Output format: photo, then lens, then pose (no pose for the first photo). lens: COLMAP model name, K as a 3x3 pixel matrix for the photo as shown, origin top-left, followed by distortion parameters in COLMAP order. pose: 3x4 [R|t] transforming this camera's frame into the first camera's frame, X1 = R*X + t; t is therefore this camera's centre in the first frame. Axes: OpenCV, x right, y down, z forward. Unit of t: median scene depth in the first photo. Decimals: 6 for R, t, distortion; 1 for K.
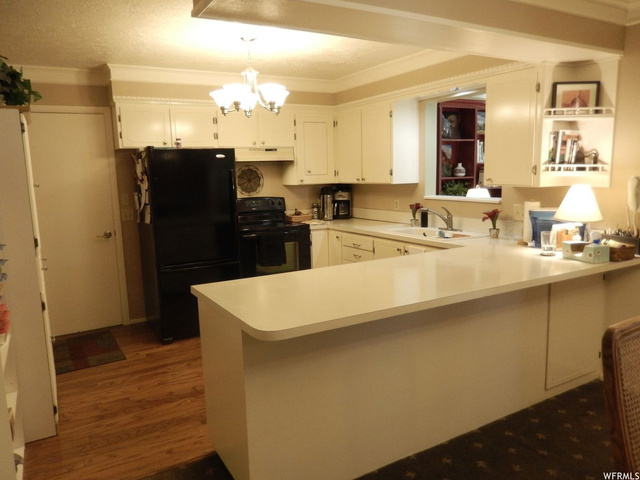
lens RADIAL K [[478.6, 0, 321.0], [0, 478.6, 242.3], [0, 0, 1]] dist [-0.011607, 0.001799]
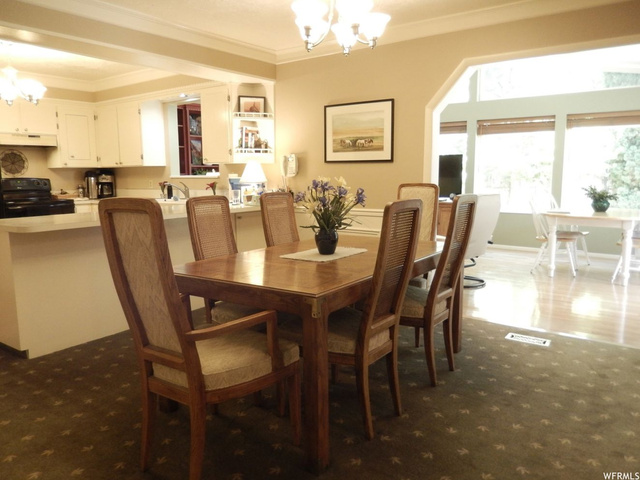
lens RADIAL K [[478.6, 0, 321.4], [0, 478.6, 236.6], [0, 0, 1]] dist [-0.011607, 0.001799]
pose [[0.913182, -0.041010, 0.405484, 0.057995], [0.050674, 0.998629, -0.013122, 0.109160], [-0.404390, 0.032530, 0.914008, -0.359341]]
